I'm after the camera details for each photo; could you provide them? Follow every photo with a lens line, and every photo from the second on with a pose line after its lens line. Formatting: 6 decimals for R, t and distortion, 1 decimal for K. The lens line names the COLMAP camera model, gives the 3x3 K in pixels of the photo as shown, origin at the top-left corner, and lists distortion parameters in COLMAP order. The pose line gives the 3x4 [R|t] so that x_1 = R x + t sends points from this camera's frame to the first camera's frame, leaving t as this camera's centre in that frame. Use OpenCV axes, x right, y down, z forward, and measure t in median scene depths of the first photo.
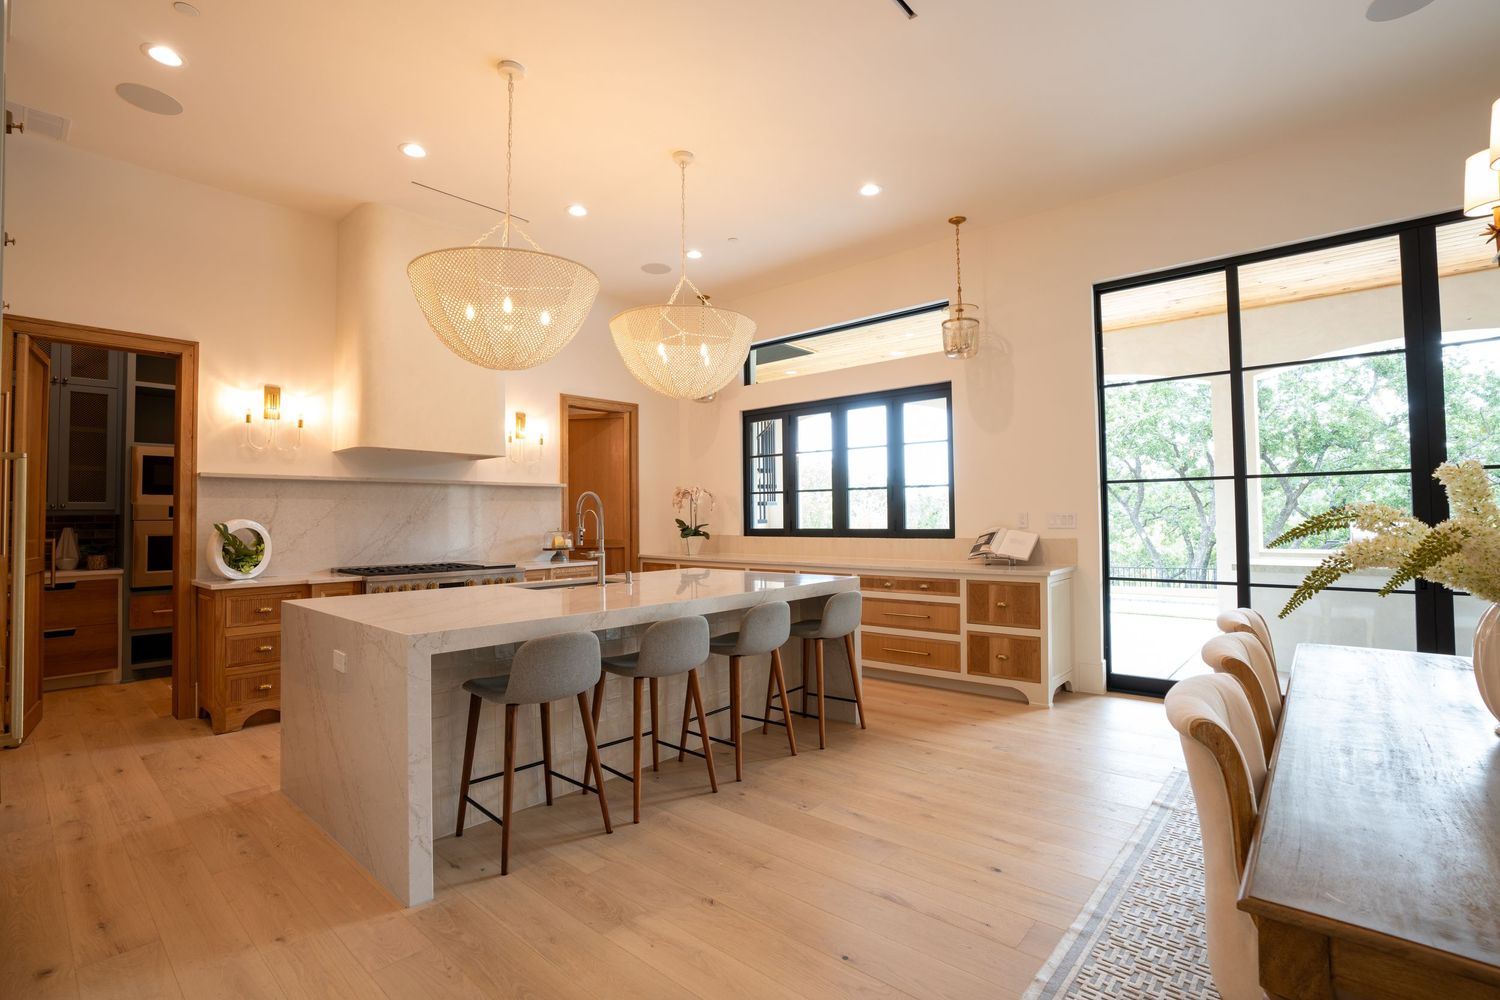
lens RADIAL K [[690.5, 0, 754.3], [0, 690.5, 503.3], [0, 0, 1]] dist [-0.001801, 0.000068]
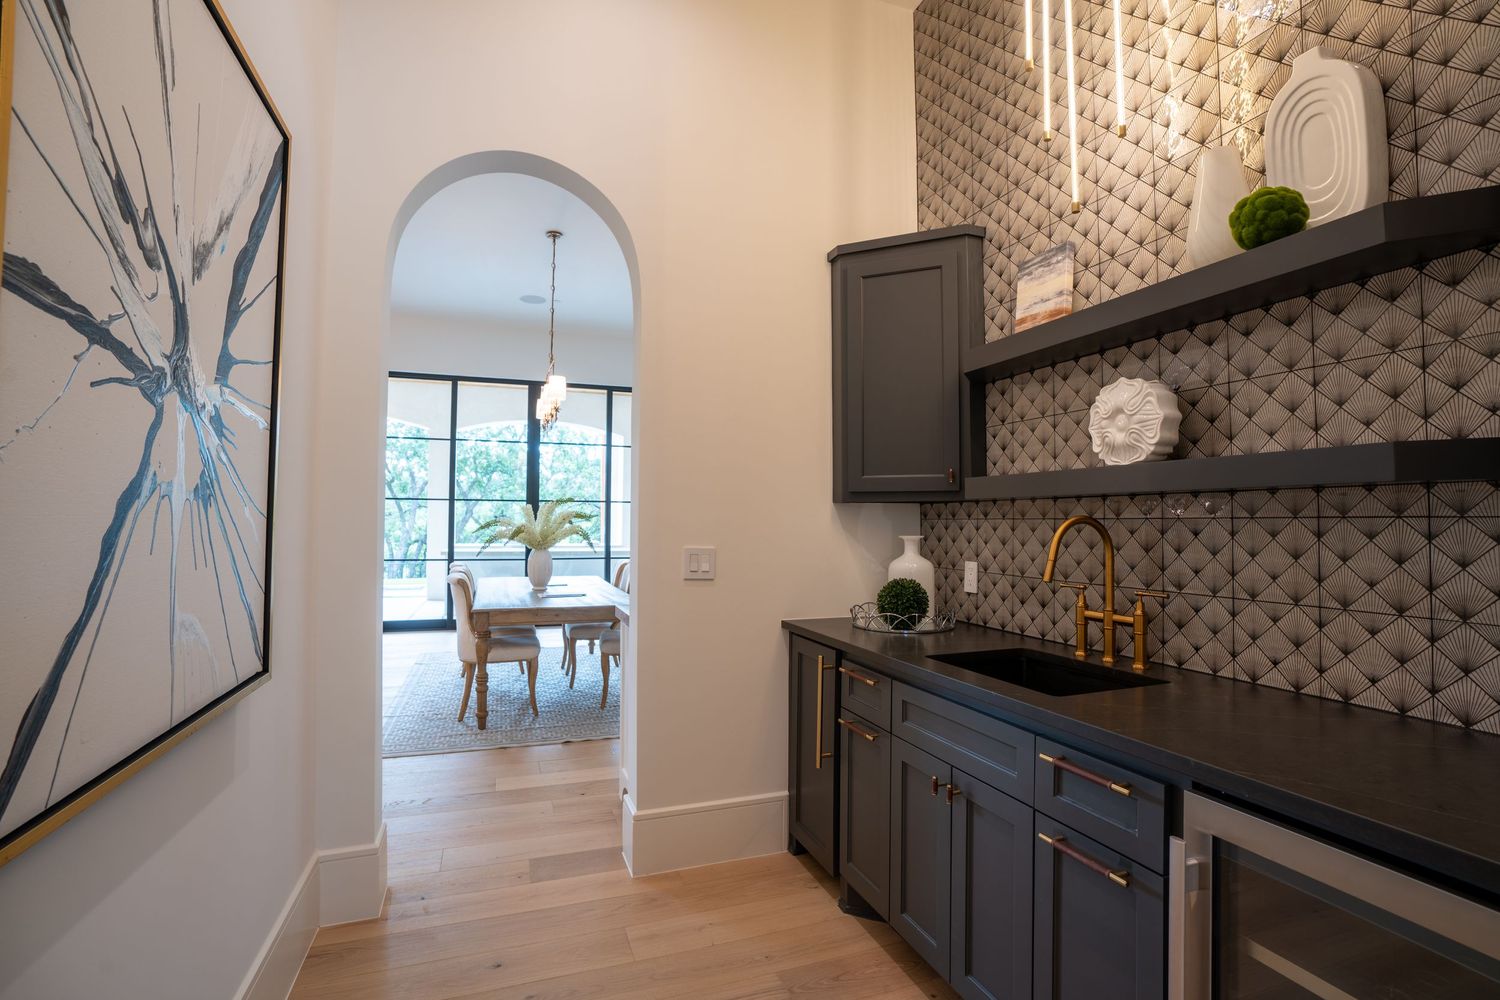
lens RADIAL K [[690.5, 0, 754.3], [0, 690.5, 503.3], [0, 0, 1]] dist [-0.001801, 0.000068]
pose [[0.491676, 0.036489, 0.870013, -0.577328], [-0.030317, 0.999233, -0.024776, -0.013537], [-0.870250, -0.014194, 0.492405, -0.683784]]
